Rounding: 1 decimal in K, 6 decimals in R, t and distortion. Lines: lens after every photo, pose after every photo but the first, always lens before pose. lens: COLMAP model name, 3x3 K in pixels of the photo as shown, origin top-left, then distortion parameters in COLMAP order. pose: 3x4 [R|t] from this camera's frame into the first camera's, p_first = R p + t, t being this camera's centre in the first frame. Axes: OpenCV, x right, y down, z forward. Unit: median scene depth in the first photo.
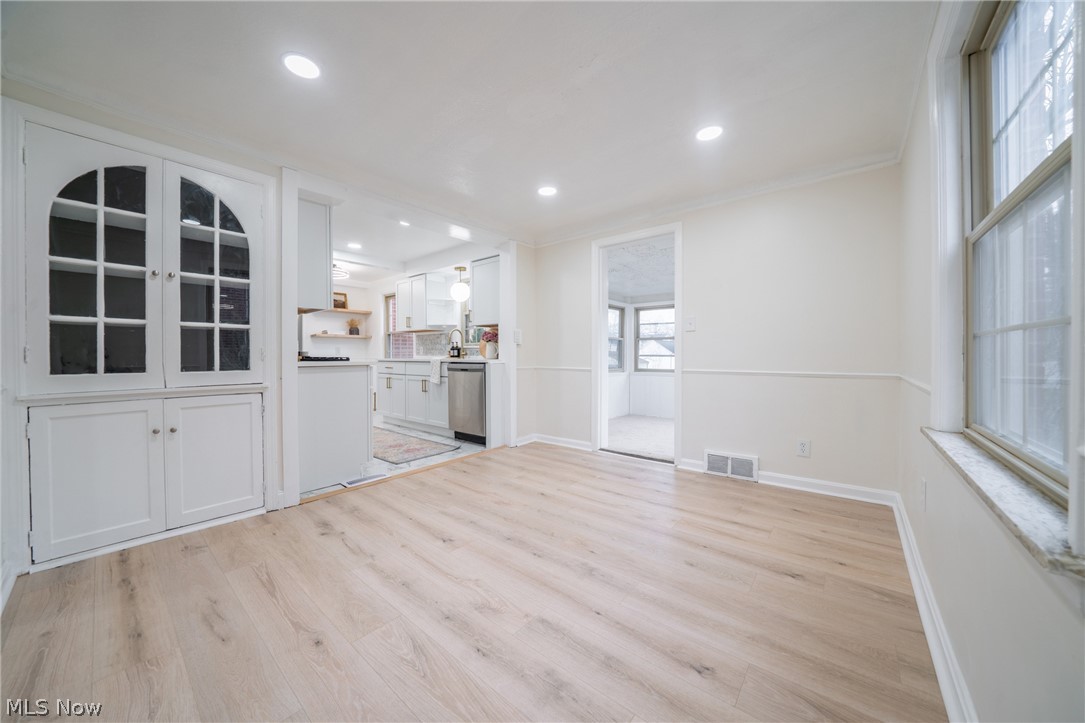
lens RADIAL K [[378.5, 0, 539.6], [0, 378.5, 353.6], [0, 0, 1]] dist [-0.020460, 0.000271]
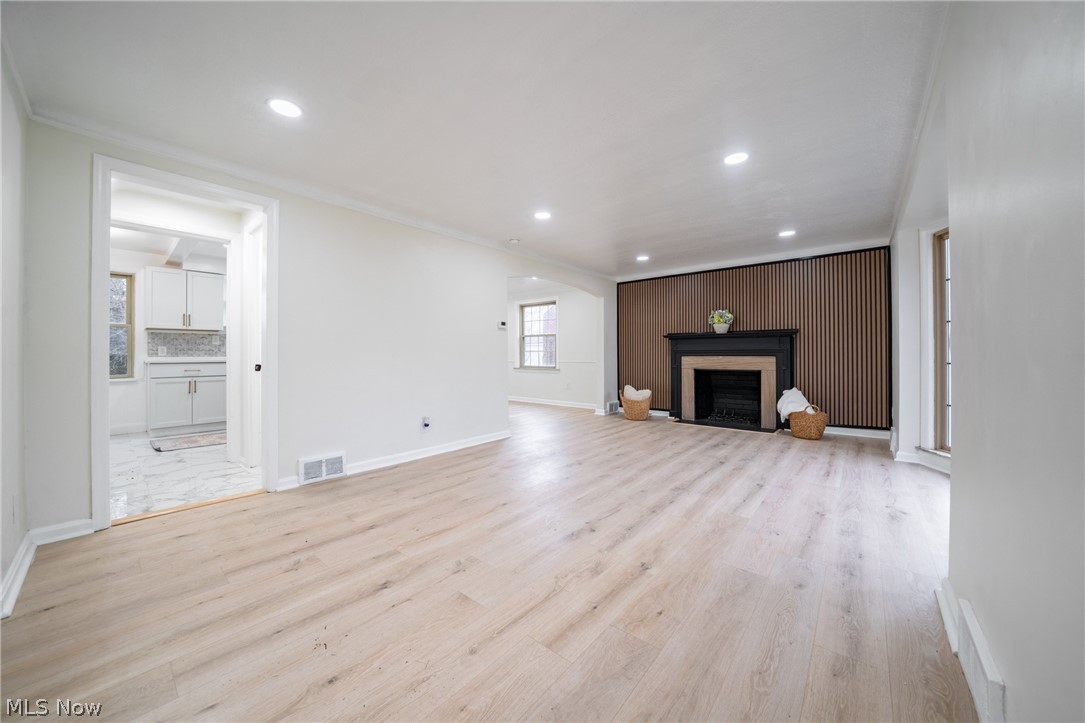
lens RADIAL K [[384.1, 0, 538.8], [0, 384.1, 352.7], [0, 0, 1]] dist [-0.022604, 0.000132]
pose [[0.015808, 0.007769, 0.999845, -2.007191], [0.002731, 0.999966, -0.007813, 0.008395], [-0.999871, 0.002854, 0.015786, 0.242243]]
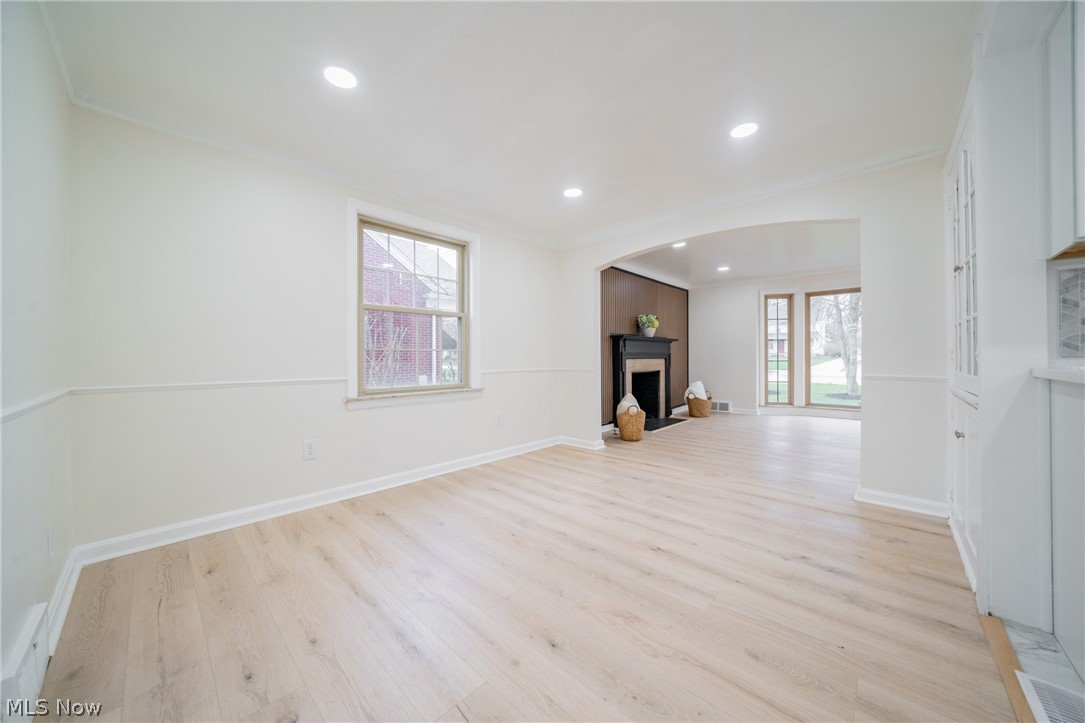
lens RADIAL K [[374.1, 0, 541.3], [0, 374.1, 356.2], [0, 0, 1]] dist [-0.021158, 0.000081]
pose [[-0.998310, 0.008381, 0.057502, -0.005433], [0.008234, 0.999962, -0.002797, 0.001842], [-0.057523, -0.002319, -0.998341, 1.184846]]
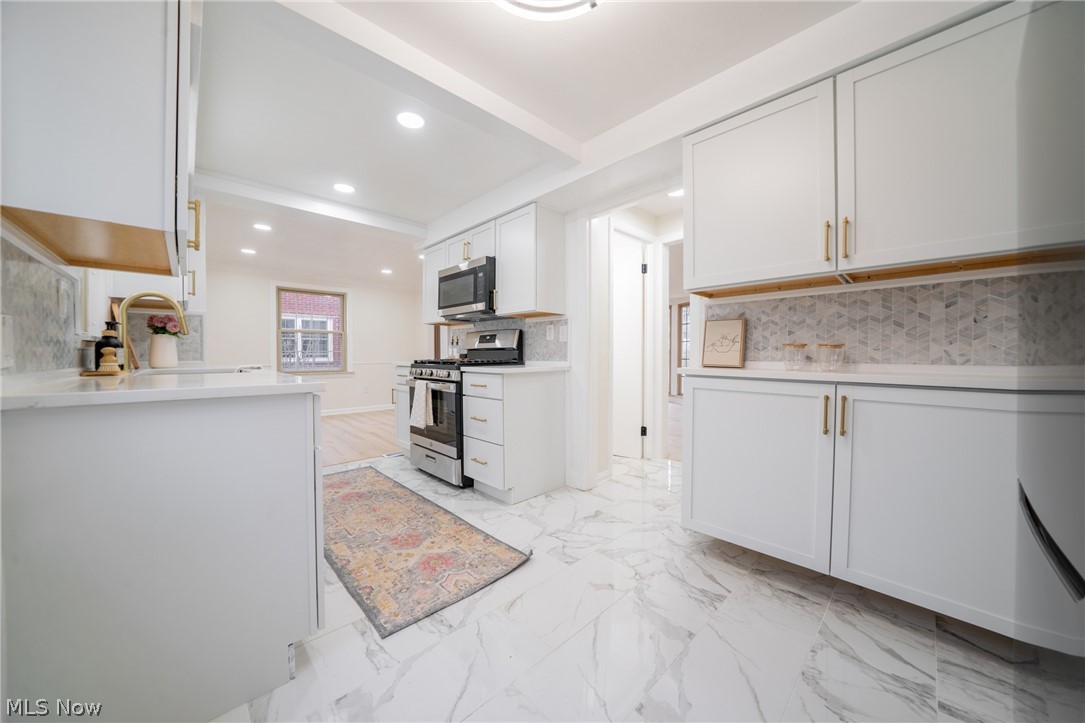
lens RADIAL K [[378.5, 0, 539.6], [0, 378.5, 353.6], [0, 0, 1]] dist [-0.020460, 0.000271]
pose [[-0.993374, 0.002082, 0.114906, -0.954611], [0.001962, 0.999997, -0.001158, -0.004056], [-0.114908, -0.000925, -0.993376, 1.970994]]
